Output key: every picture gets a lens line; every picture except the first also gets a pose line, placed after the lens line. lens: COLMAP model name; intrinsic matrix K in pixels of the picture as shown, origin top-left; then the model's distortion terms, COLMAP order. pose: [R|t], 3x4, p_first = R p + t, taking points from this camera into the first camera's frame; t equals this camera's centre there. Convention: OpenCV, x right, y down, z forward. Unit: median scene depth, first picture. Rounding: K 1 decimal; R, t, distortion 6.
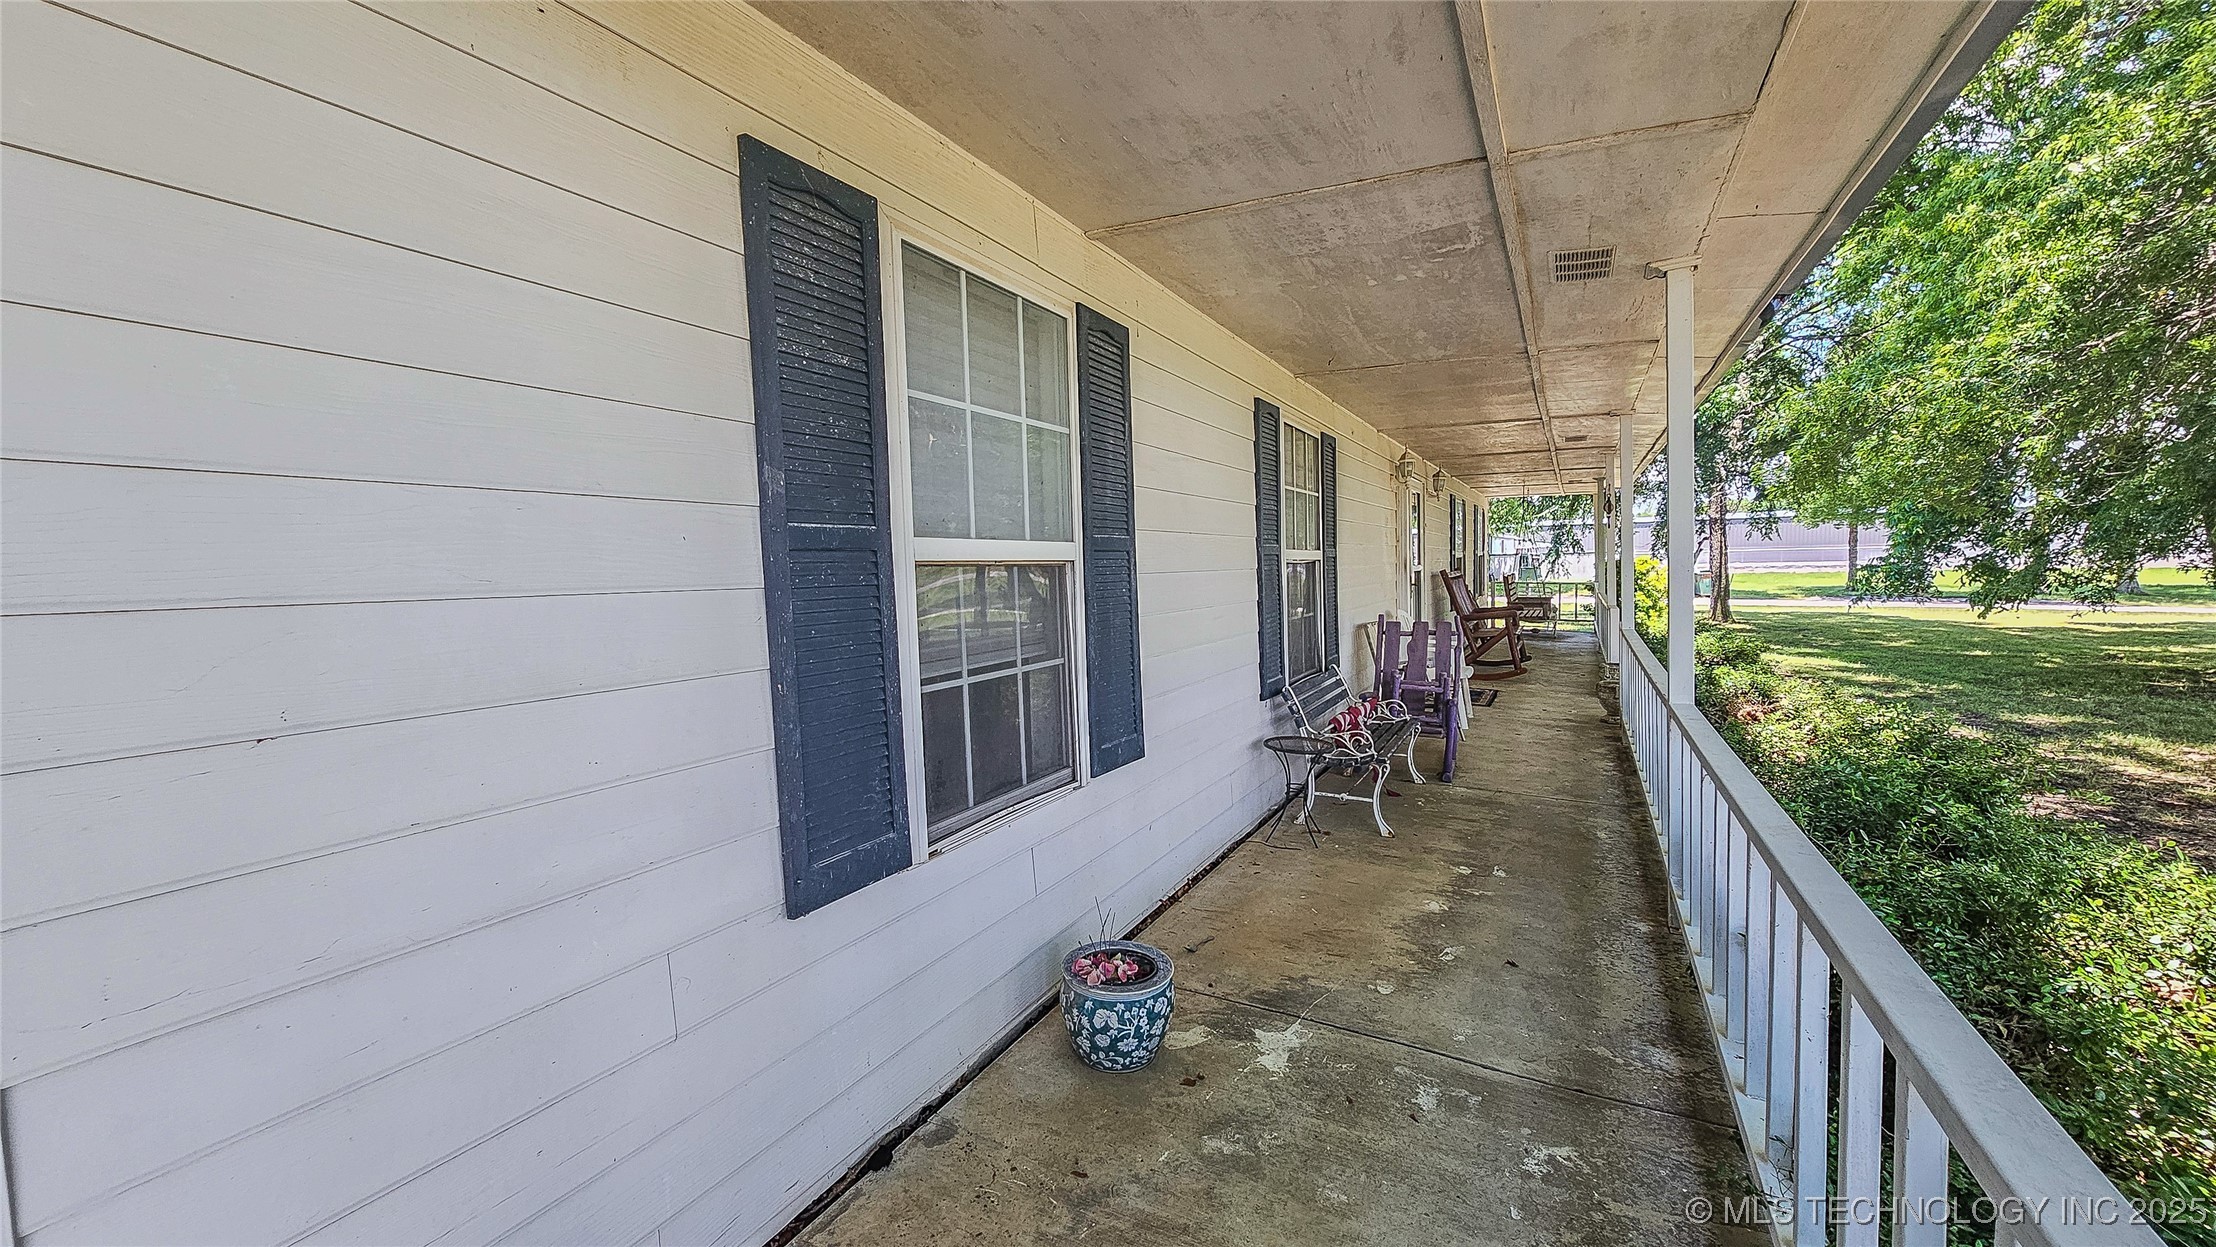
lens RADIAL K [[891.9, 0, 1115.8], [0, 891.9, 627.6], [0, 0, 1]] dist [-0.001056, -0.000996]
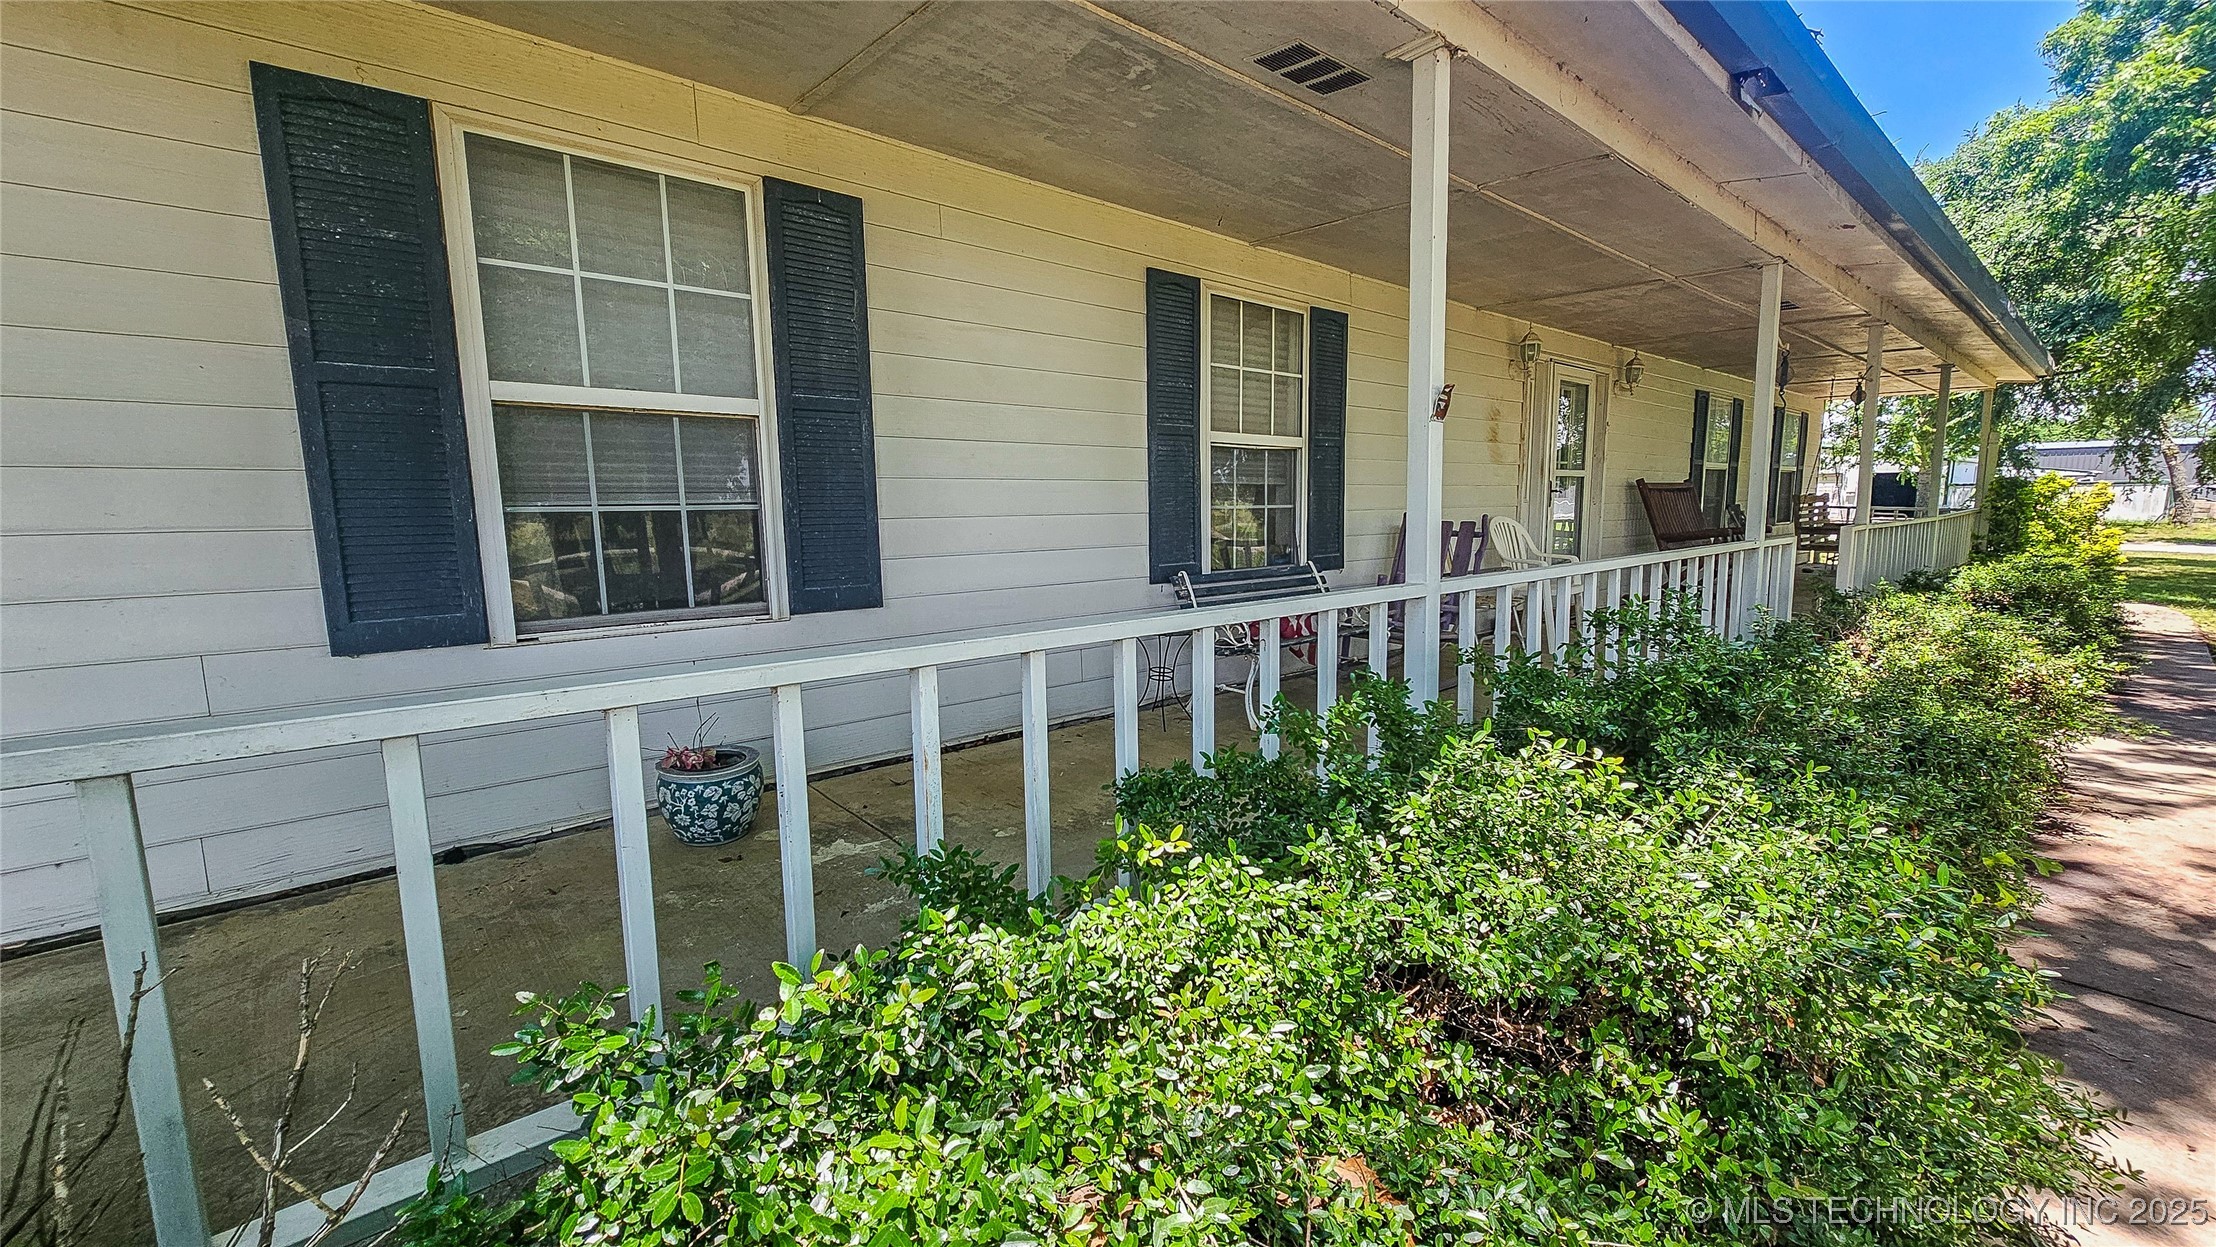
lens RADIAL K [[891.9, 0, 1102.4], [0, 891.9, 622.7], [0, 0, 1]] dist [-0.001056, -0.000996]
pose [[0.929833, 0.071792, -0.360911, 0.934887], [-0.042789, 0.995225, 0.087727, 0.080336], [0.365486, -0.066129, 0.928465, 0.122637]]
